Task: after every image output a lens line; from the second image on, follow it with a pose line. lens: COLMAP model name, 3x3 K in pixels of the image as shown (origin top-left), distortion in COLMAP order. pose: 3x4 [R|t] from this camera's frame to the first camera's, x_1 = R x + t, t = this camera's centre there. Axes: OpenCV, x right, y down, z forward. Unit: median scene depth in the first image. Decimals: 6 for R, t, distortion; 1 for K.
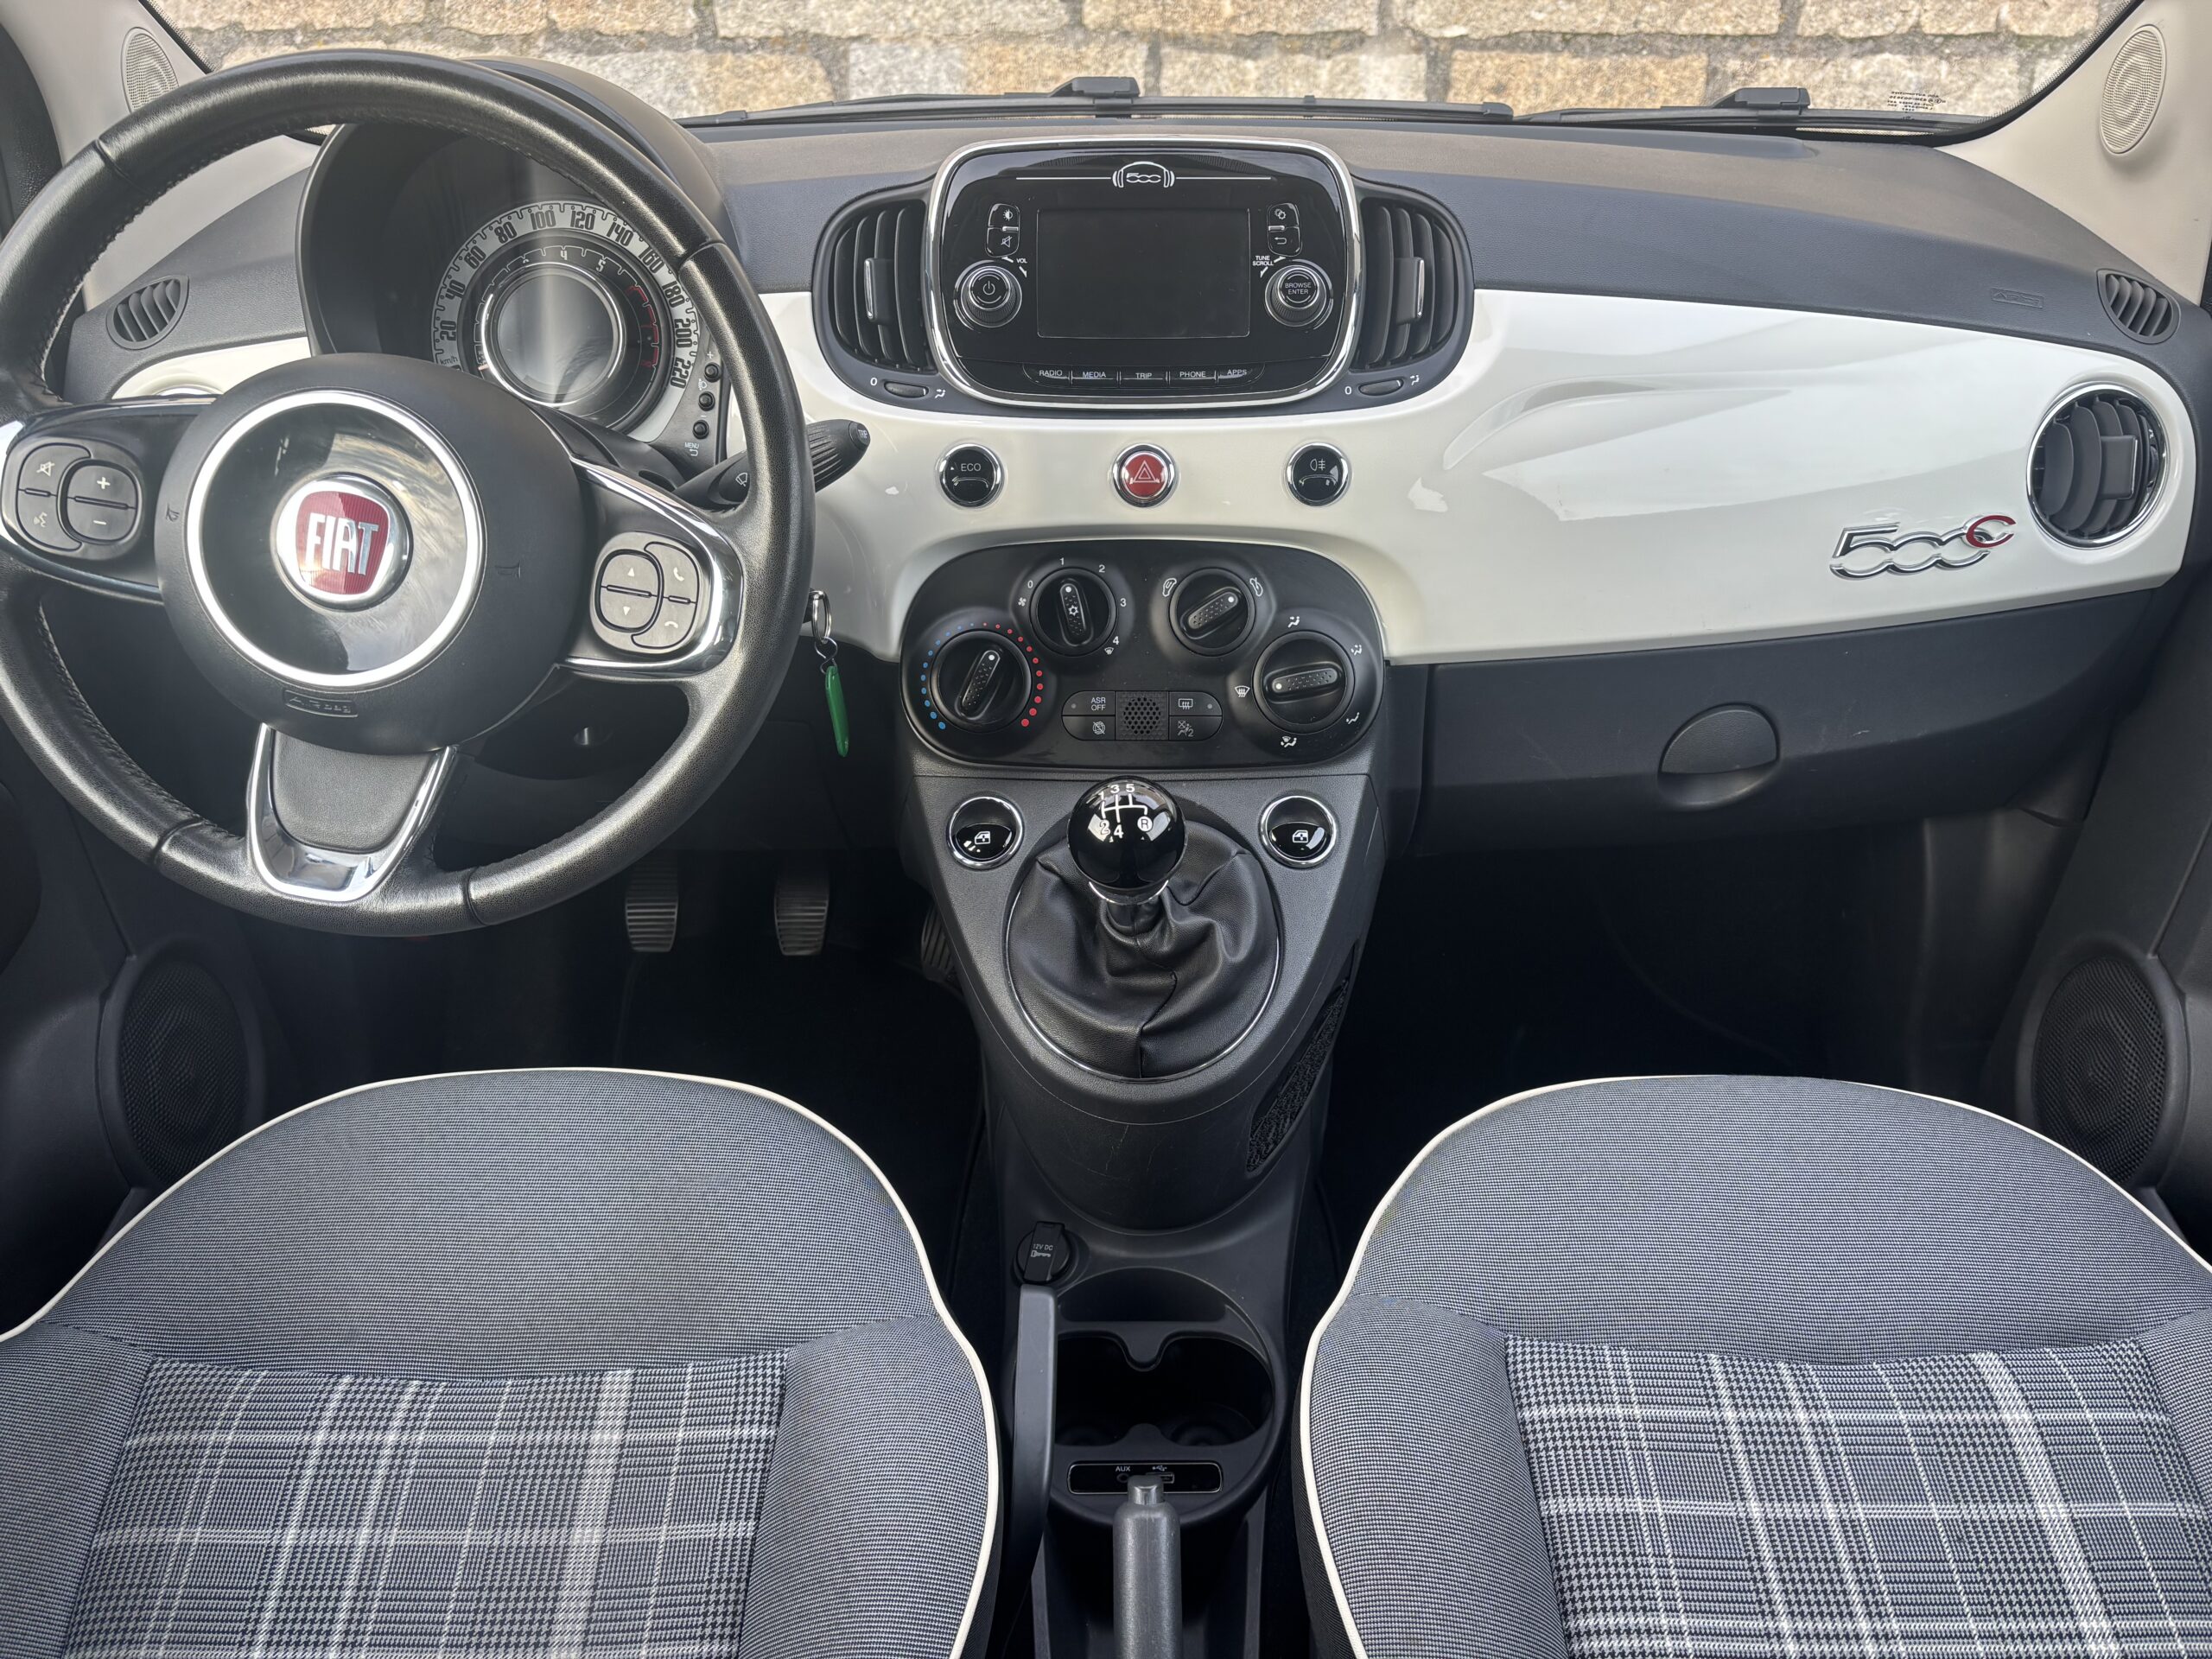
lens RADIAL K [[1678.2, 0, 1119.4], [0, 1678.2, 837.7], [0, 0, 1]] dist [0.046353, -0.048389]
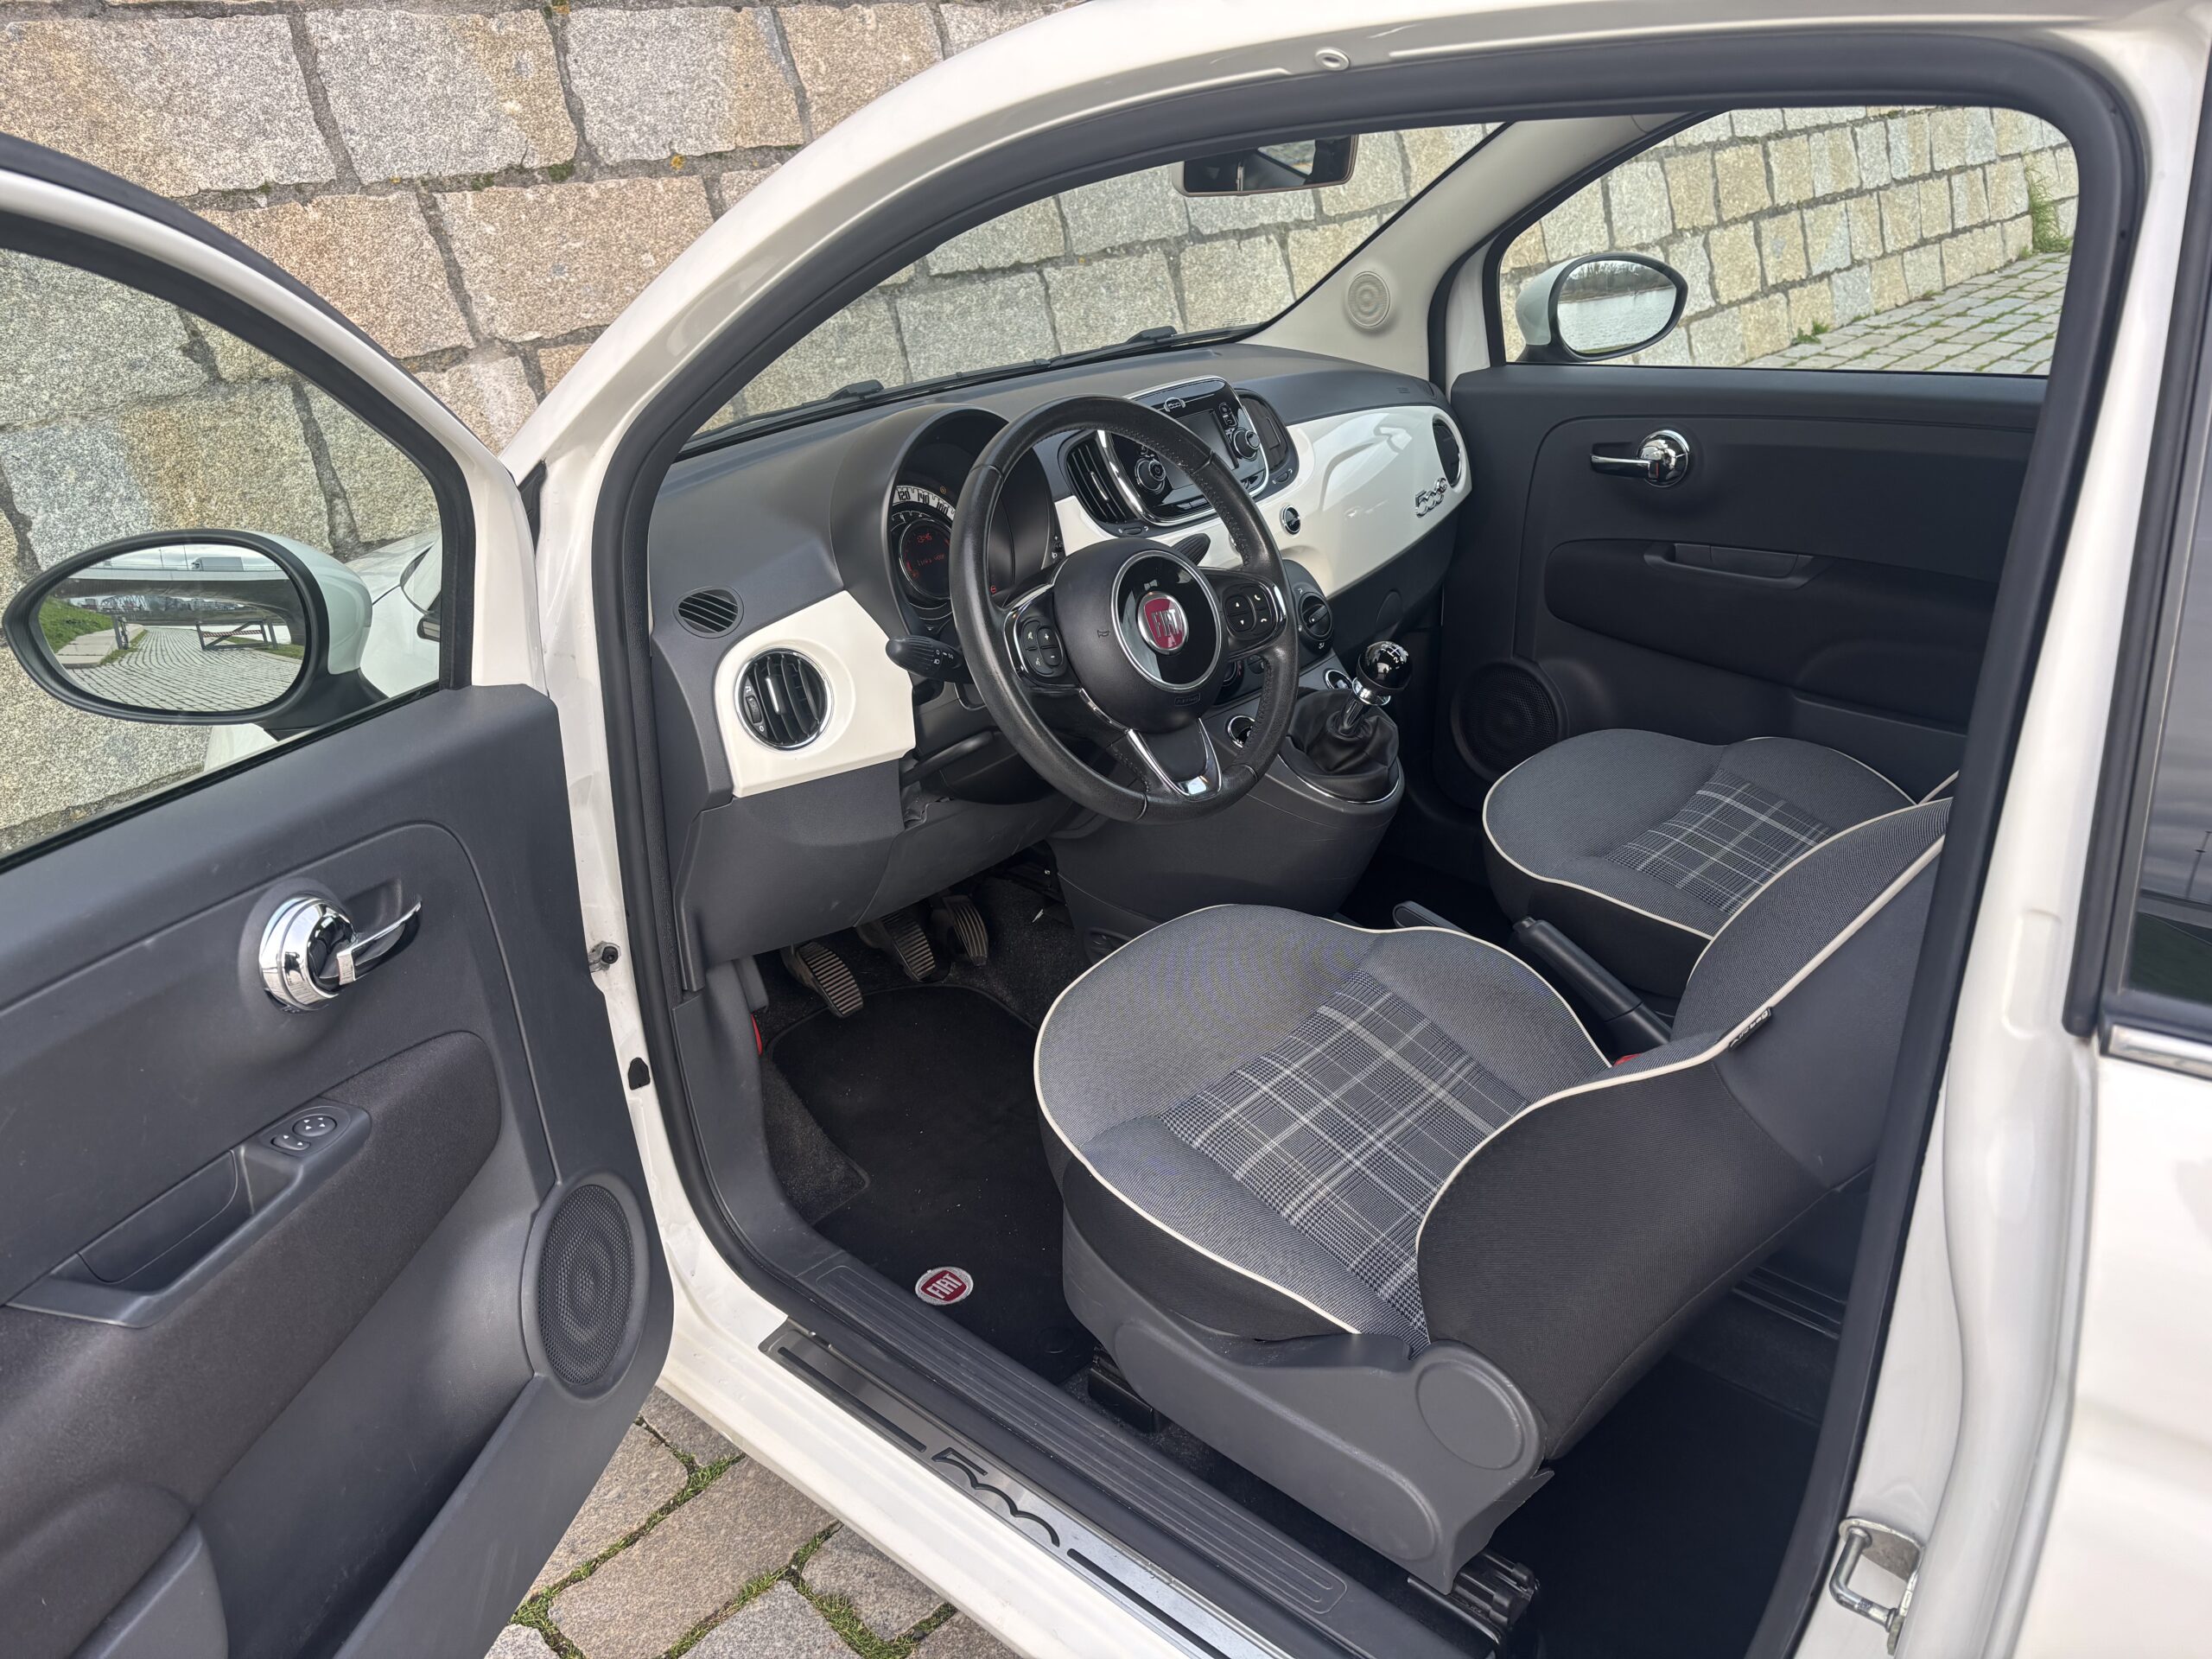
lens RADIAL K [[1678.2, 0, 1120.2], [0, 1678.2, 853.7], [0, 0, 1]] dist [0.046353, -0.048389]
pose [[0.654475, -0.352524, 0.668872, -1.392993], [0.430025, 0.901189, 0.054195, -0.040986], [-0.621885, 0.252162, 0.741400, -0.275361]]
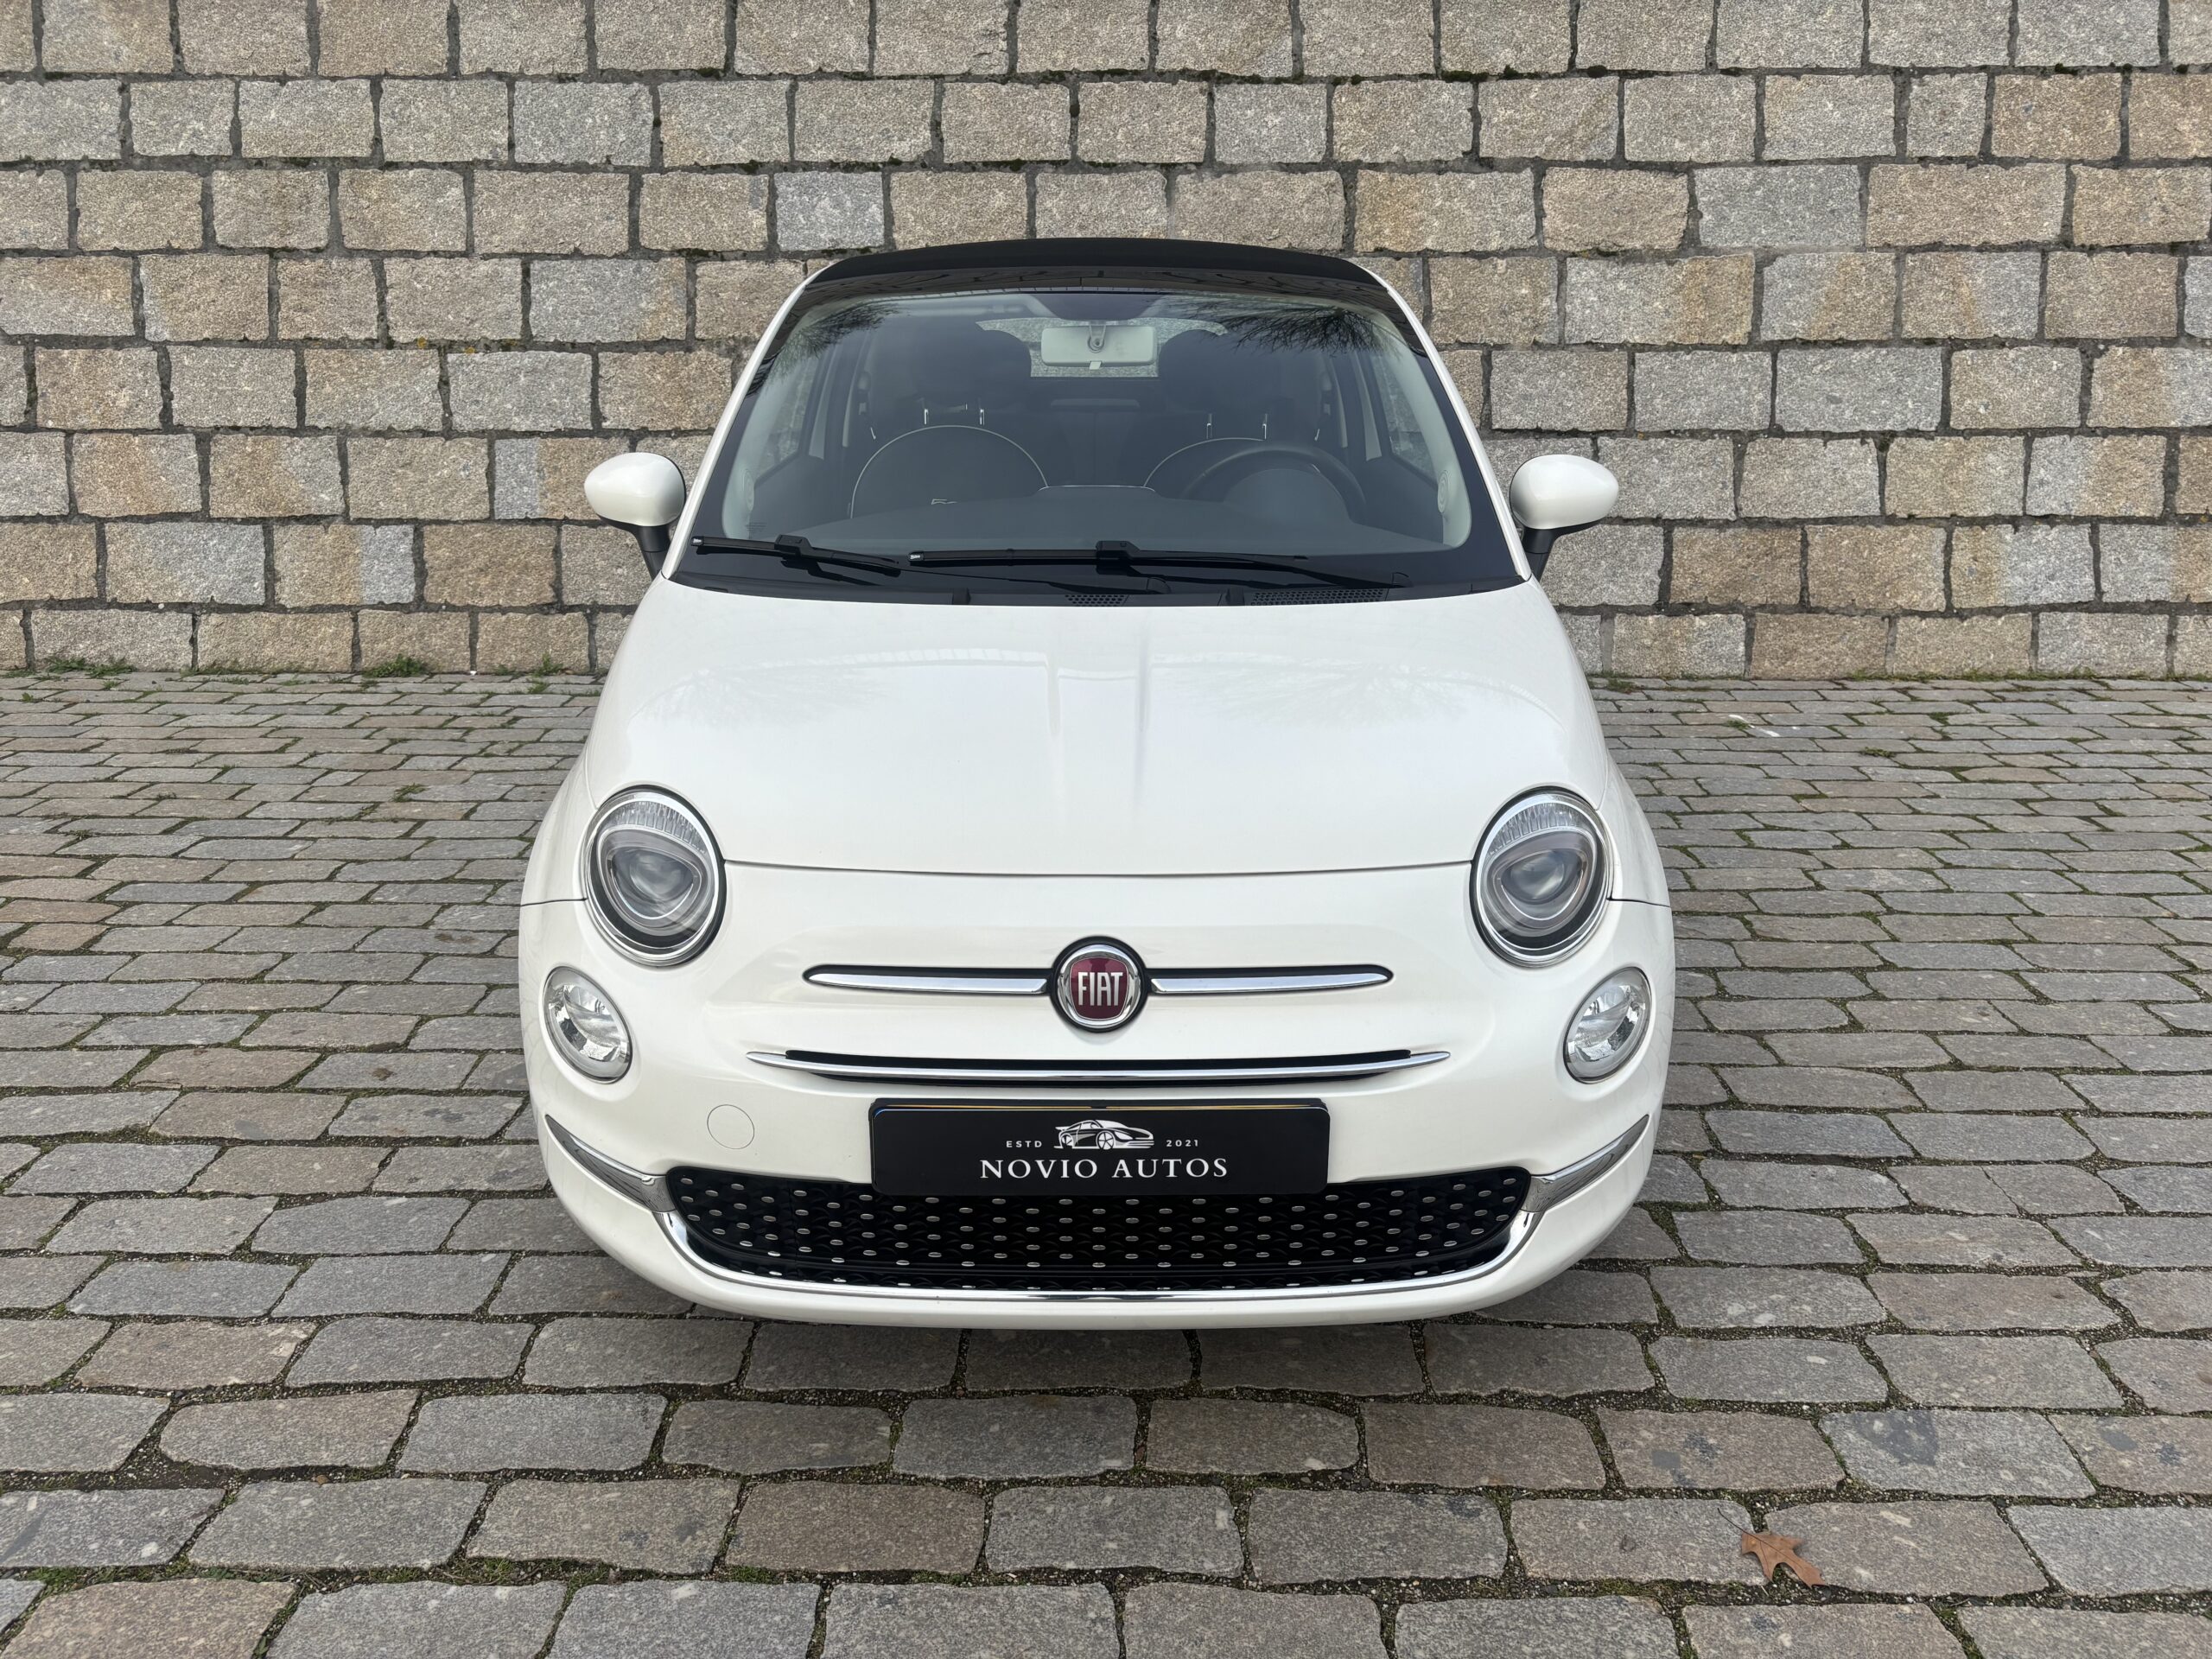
lens RADIAL K [[1678.2, 0, 1099.9], [0, 1678.2, 839.4], [0, 0, 1]] dist [0.046353, -0.048389]
pose [[0.999998, -0.001540, -0.000884, 0.218331], [0.001305, 0.975042, -0.222015, 1.562486], [0.001203, 0.222014, 0.975043, -3.013198]]
